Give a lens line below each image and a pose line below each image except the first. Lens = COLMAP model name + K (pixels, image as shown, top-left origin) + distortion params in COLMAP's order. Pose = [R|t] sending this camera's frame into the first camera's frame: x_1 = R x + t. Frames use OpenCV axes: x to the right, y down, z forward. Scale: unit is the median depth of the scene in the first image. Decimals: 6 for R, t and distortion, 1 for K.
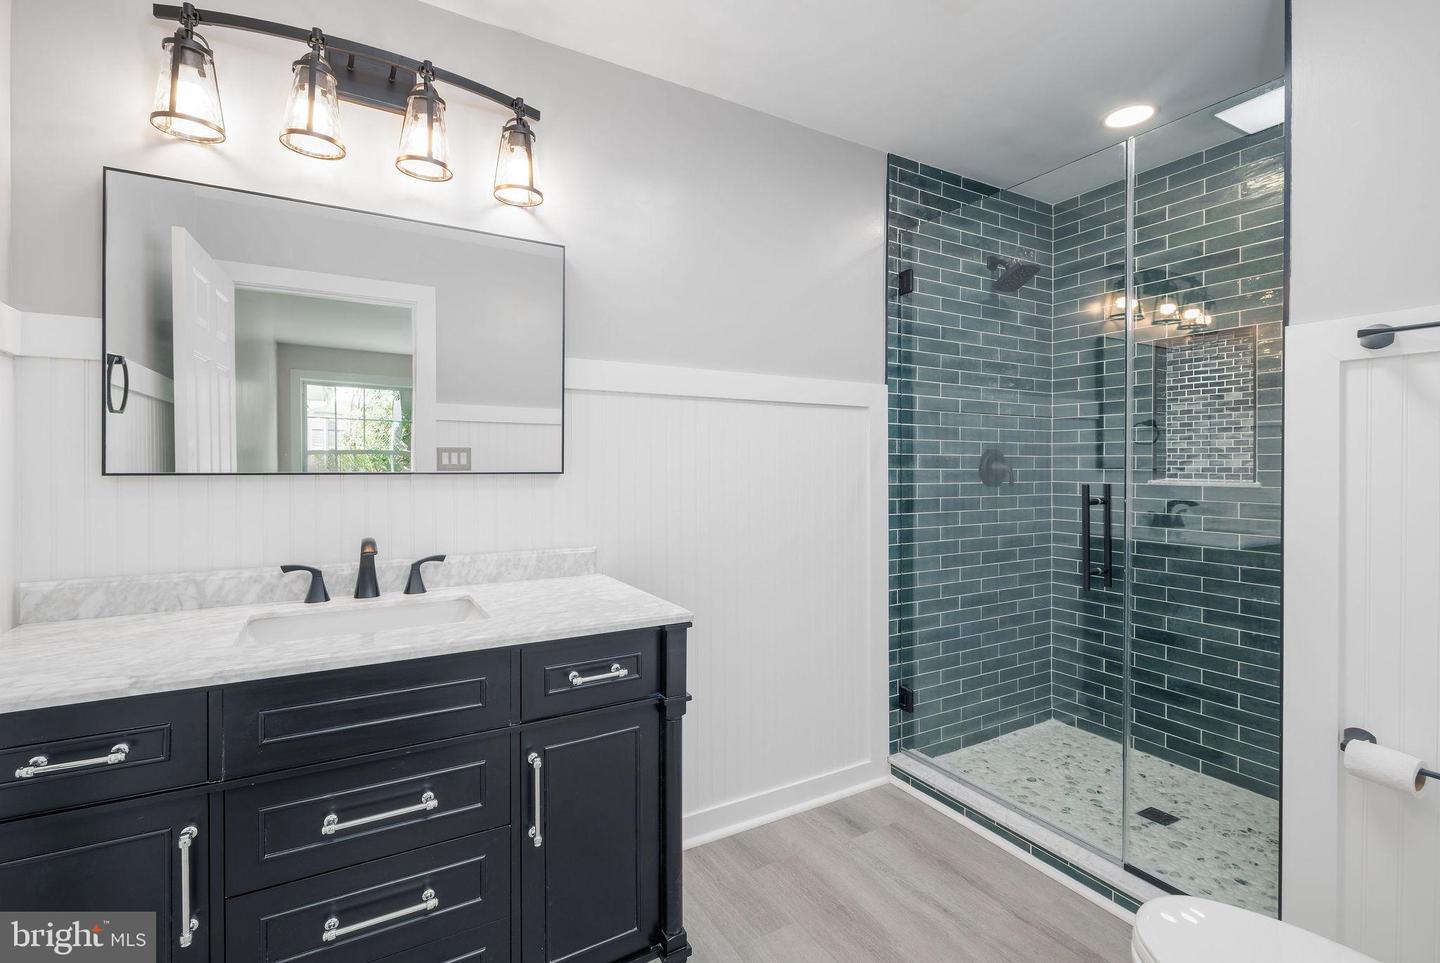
lens RADIAL K [[645.4, 0, 728.5], [0, 645.4, 461.9], [0, 0, 1]] dist [-0.001579, -0.000323]
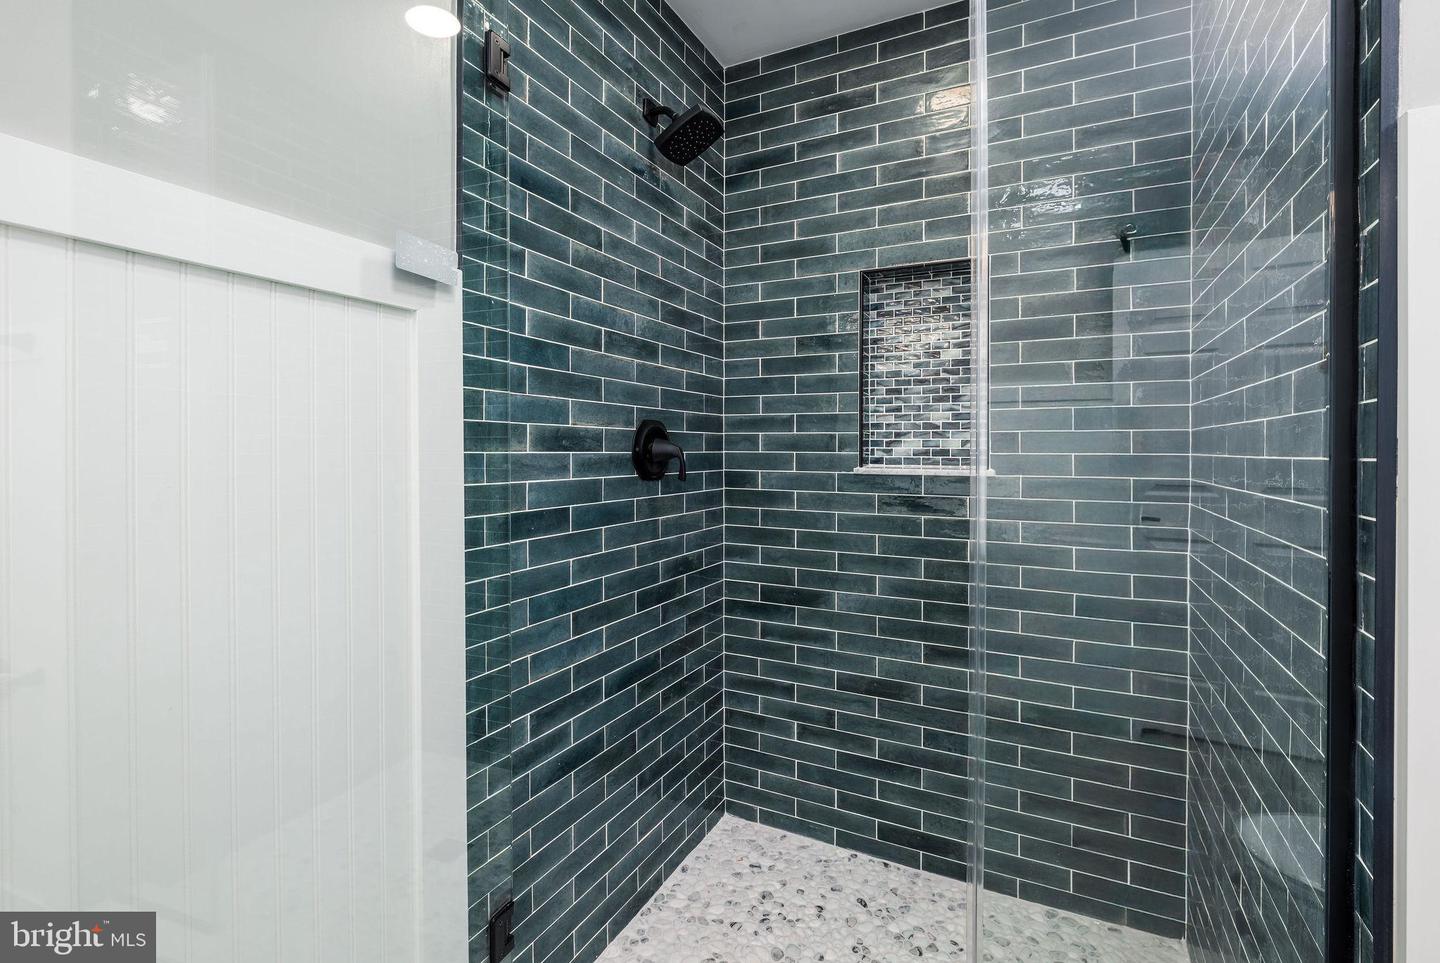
lens RADIAL K [[645.4, 0, 728.5], [0, 645.4, 461.9], [0, 0, 1]] dist [-0.001579, -0.000323]
pose [[0.832677, -0.010628, 0.553656, 0.139741], [-0.004190, 0.999666, 0.025492, 0.004703], [-0.553742, -0.023546, 0.832355, 0.477348]]
